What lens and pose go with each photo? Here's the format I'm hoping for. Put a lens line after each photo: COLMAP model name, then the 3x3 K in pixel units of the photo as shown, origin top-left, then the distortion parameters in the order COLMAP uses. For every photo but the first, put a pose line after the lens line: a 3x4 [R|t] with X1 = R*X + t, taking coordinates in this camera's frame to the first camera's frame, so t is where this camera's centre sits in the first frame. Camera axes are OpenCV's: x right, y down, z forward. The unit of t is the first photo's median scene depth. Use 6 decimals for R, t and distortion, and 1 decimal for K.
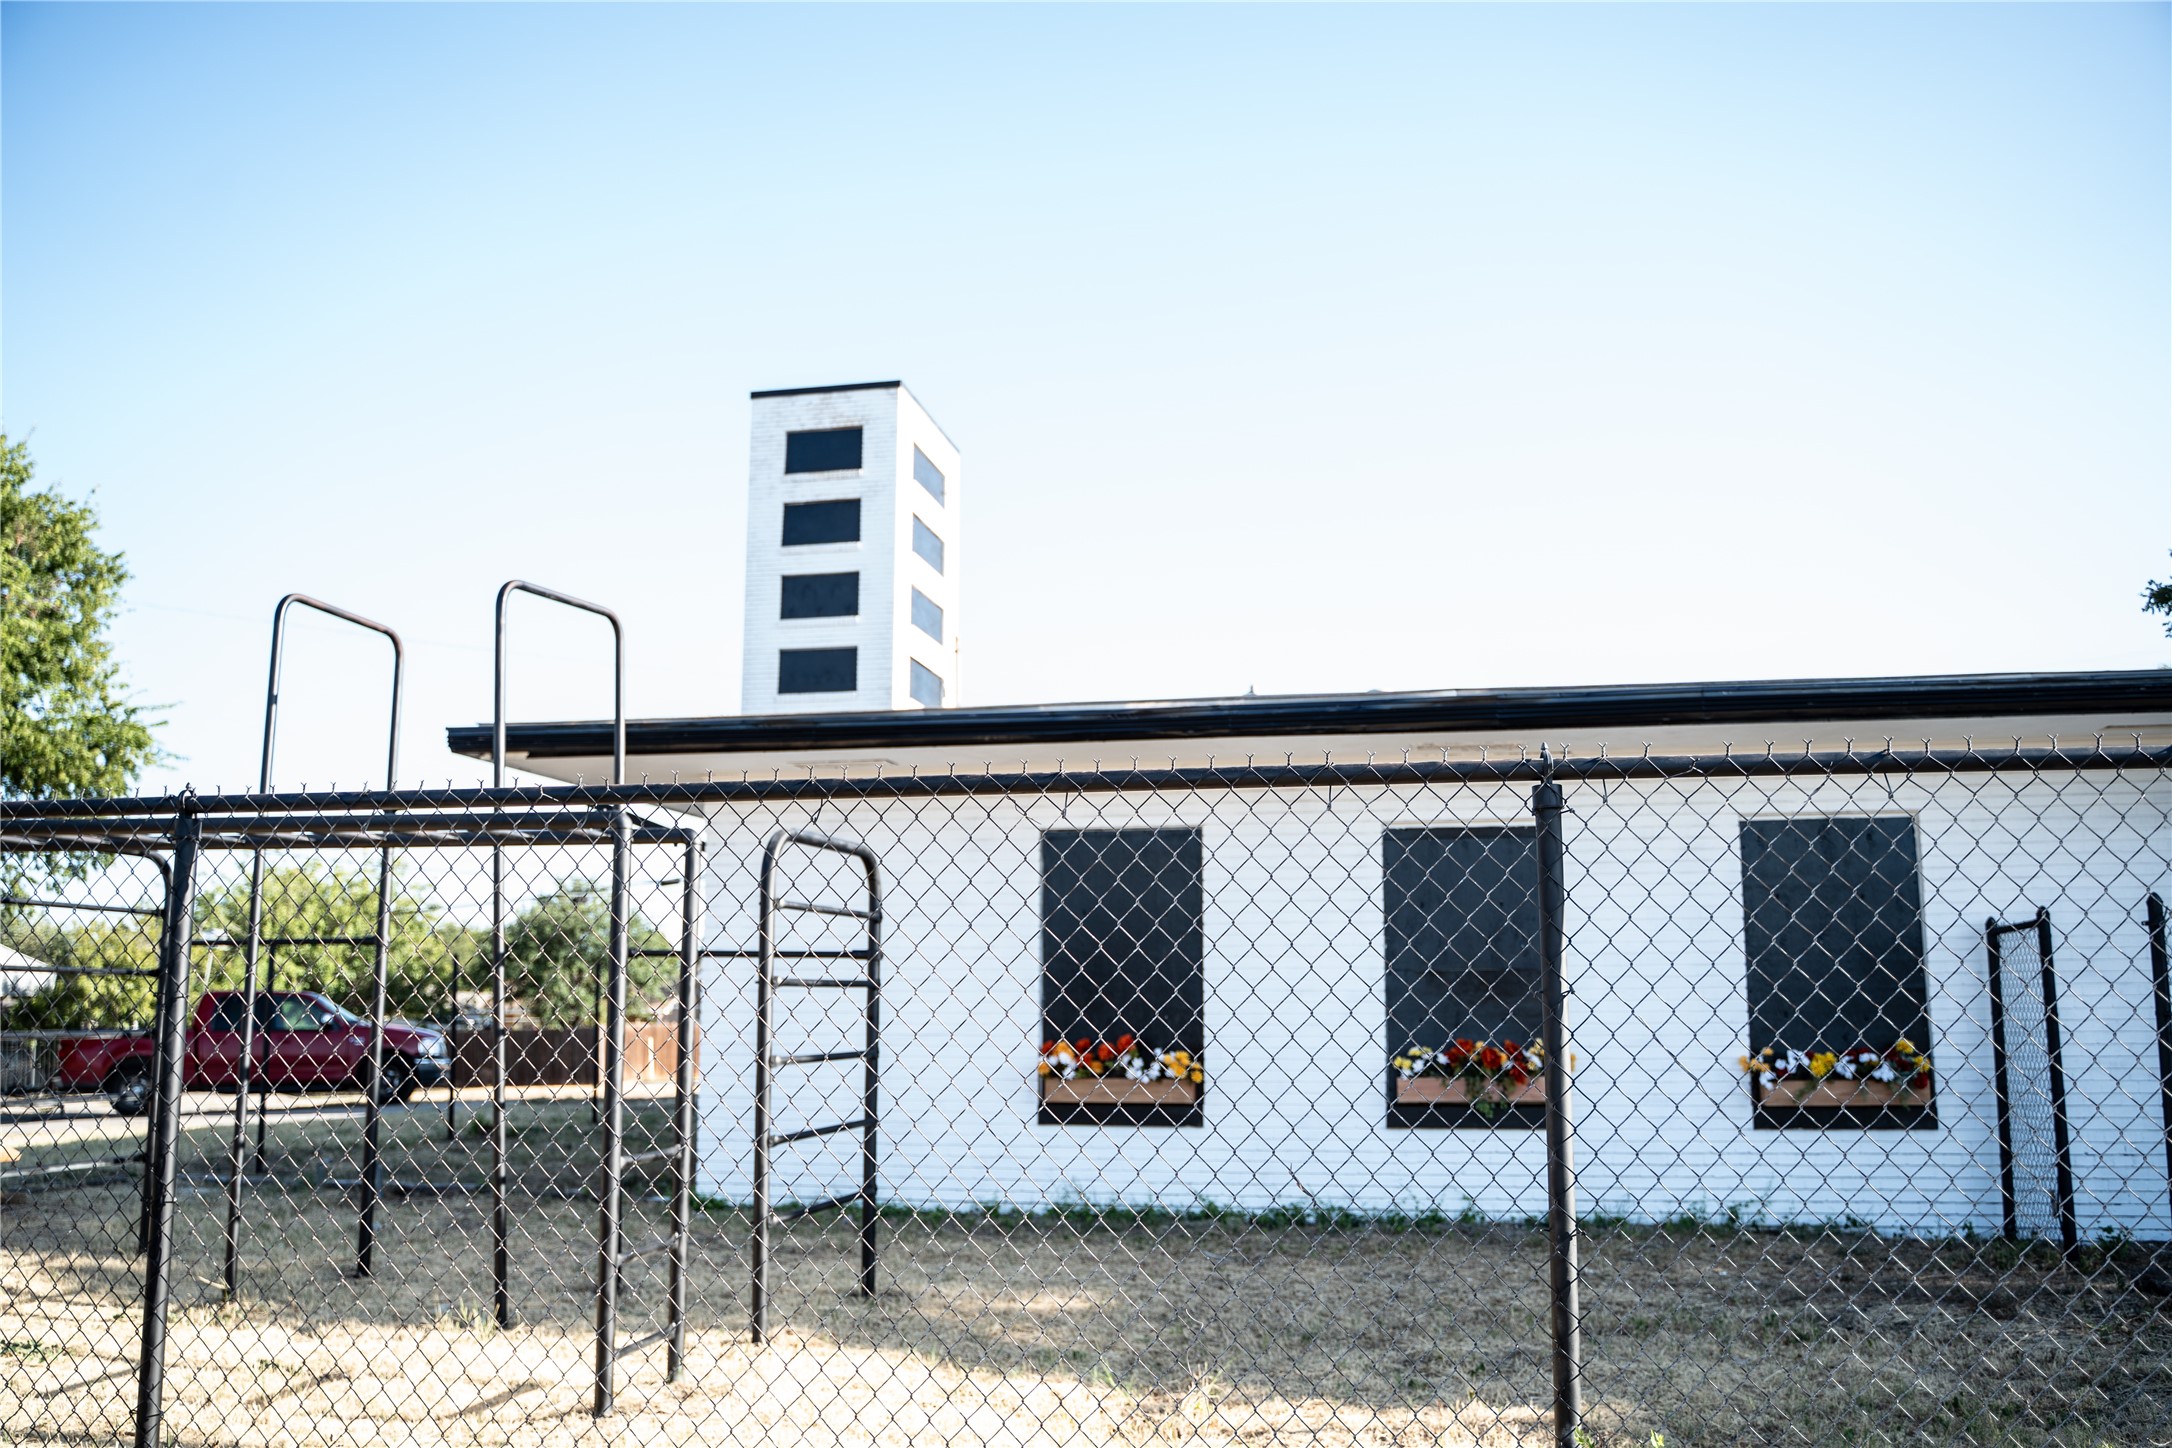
lens RADIAL K [[1753.5, 0, 1090.4], [0, 1753.5, 722.2], [0, 0, 1]] dist [-0.117607, 0.098645]
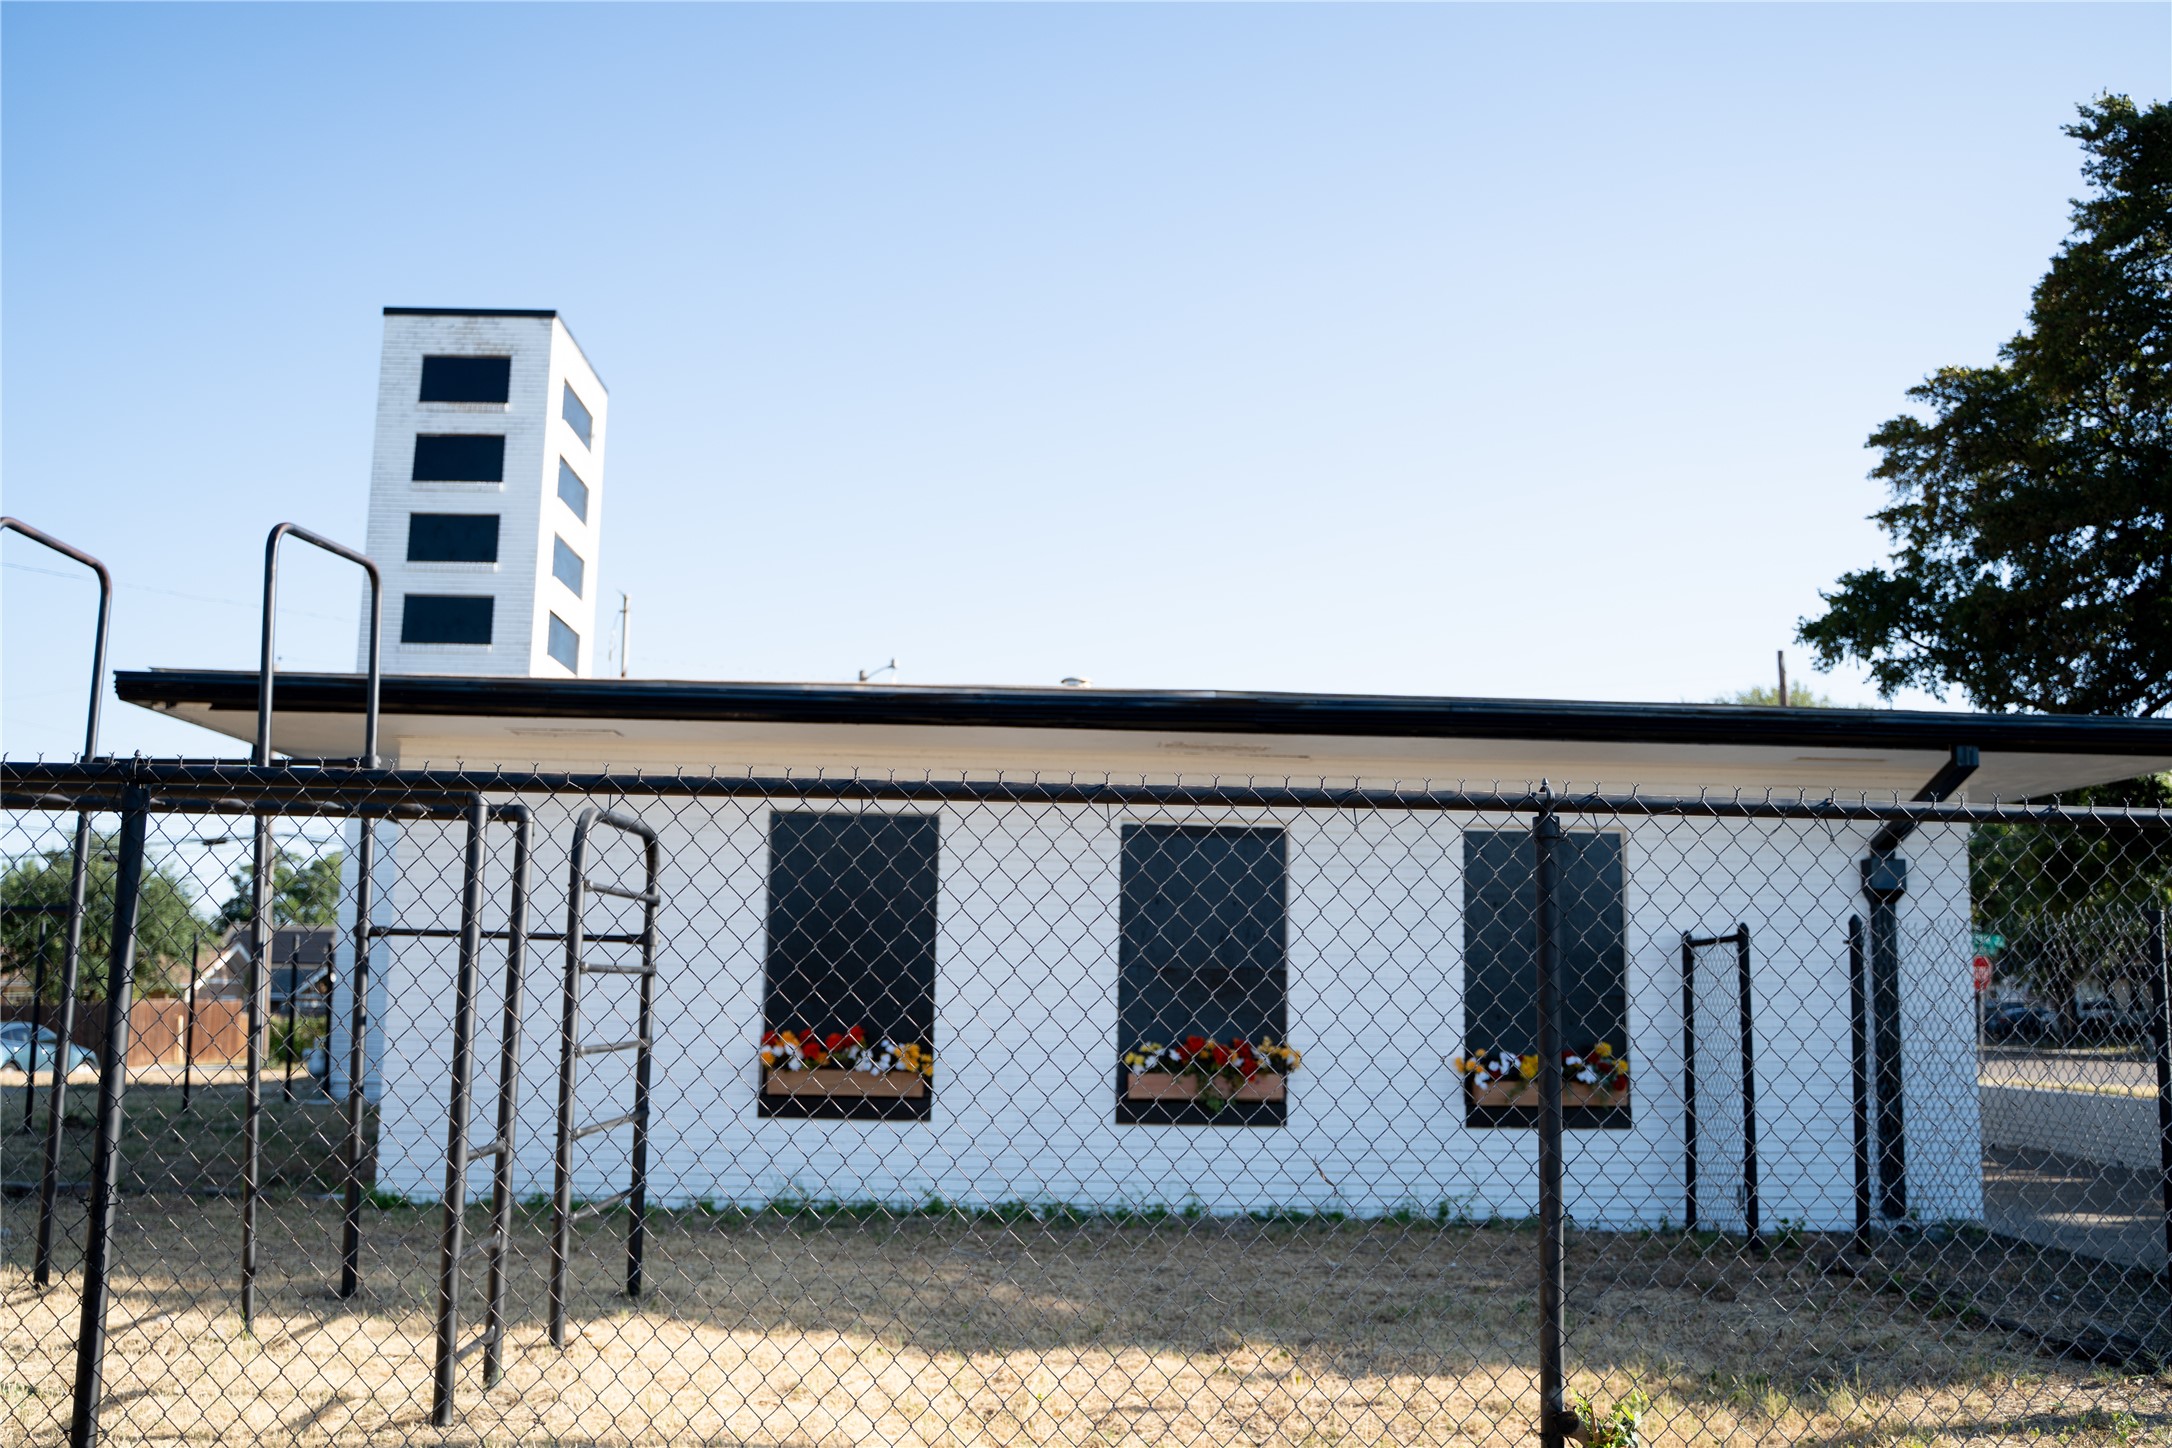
lens RADIAL K [[1854.0, 0, 1088.1], [0, 1854.0, 723.3], [0, 0, 1]] dist [-0.091407, 0.077665]
pose [[0.973446, 0.049524, 0.223495, -0.097029], [-0.053113, 0.998538, 0.010073, -0.006608], [-0.222669, -0.021676, 0.974653, -0.029423]]
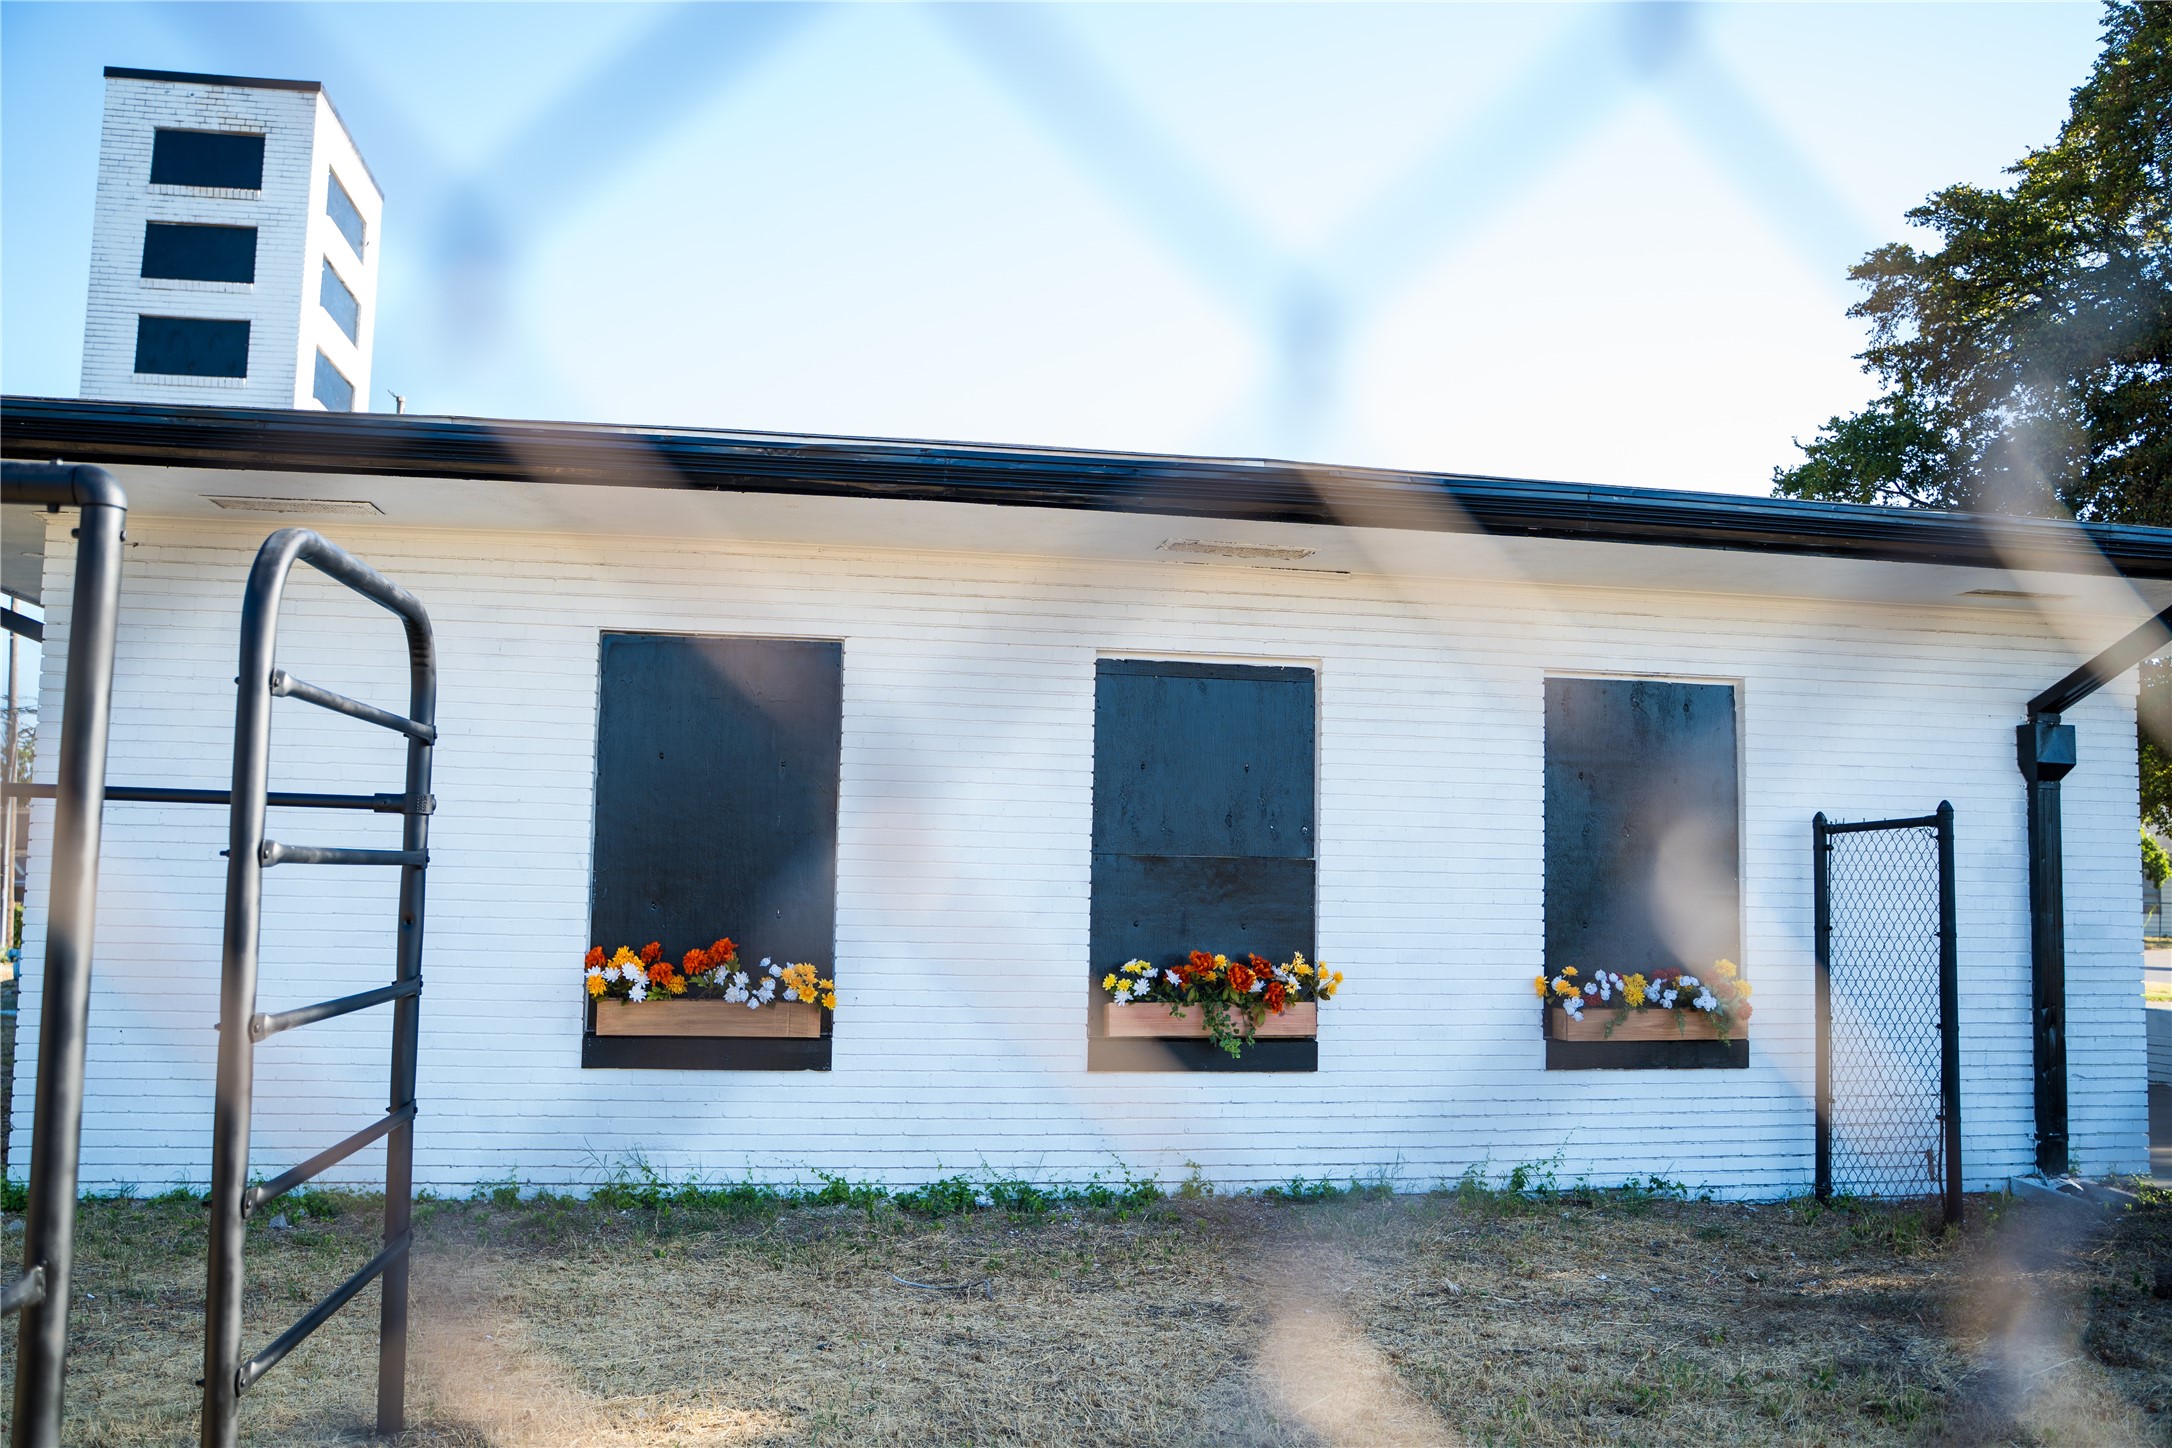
lens RADIAL K [[1753.5, 0, 1090.4], [0, 1753.5, 722.2], [0, 0, 1]] dist [-0.117607, 0.098645]
pose [[0.935188, 0.049937, 0.350612, -0.093571], [-0.074169, 0.995671, 0.056020, 0.049595], [-0.346297, -0.078394, 0.934844, 0.341831]]
